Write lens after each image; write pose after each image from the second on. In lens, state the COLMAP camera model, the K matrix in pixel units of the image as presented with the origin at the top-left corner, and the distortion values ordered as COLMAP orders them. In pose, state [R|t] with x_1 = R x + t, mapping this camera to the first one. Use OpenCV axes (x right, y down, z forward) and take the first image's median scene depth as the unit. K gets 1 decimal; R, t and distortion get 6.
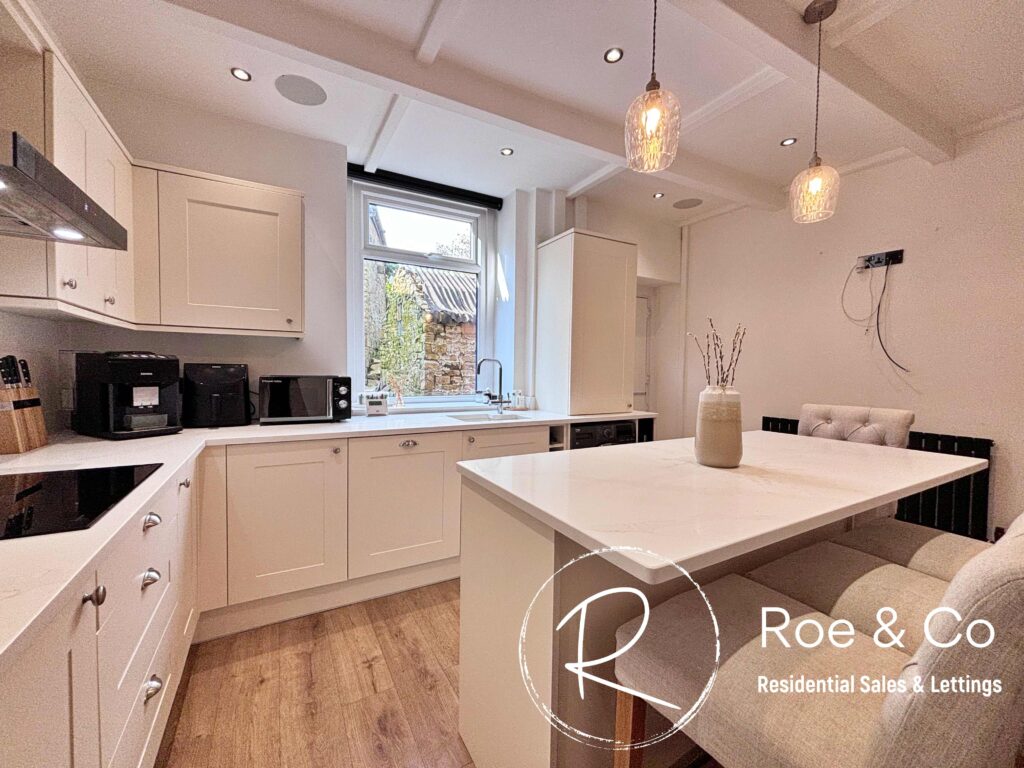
lens RADIAL K [[410.7, 0, 509.5], [0, 410.7, 383.3], [0, 0, 1]] dist [0.003849, -0.001663]
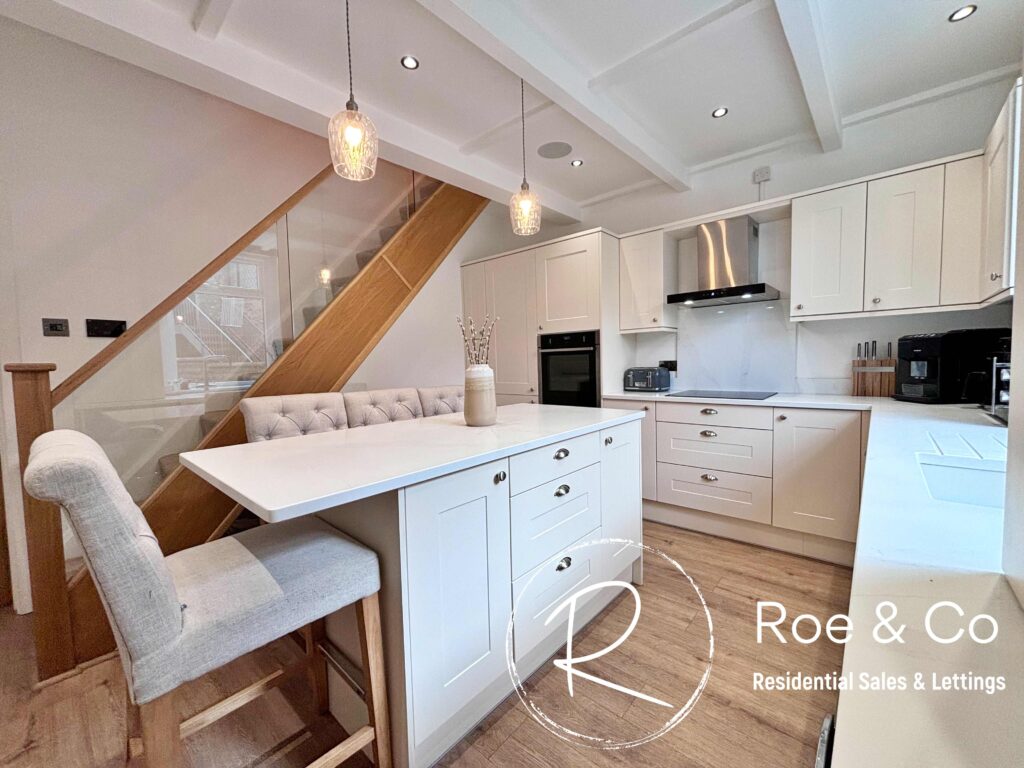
lens RADIAL K [[410.7, 0, 514.0], [0, 410.7, 380.8], [0, 0, 1]] dist [0.003849, -0.001663]
pose [[-0.944212, 0.032804, -0.327700, 0.749766], [0.008304, 0.997082, 0.075883, -0.042328], [0.329233, 0.068929, -0.941729, 2.044746]]
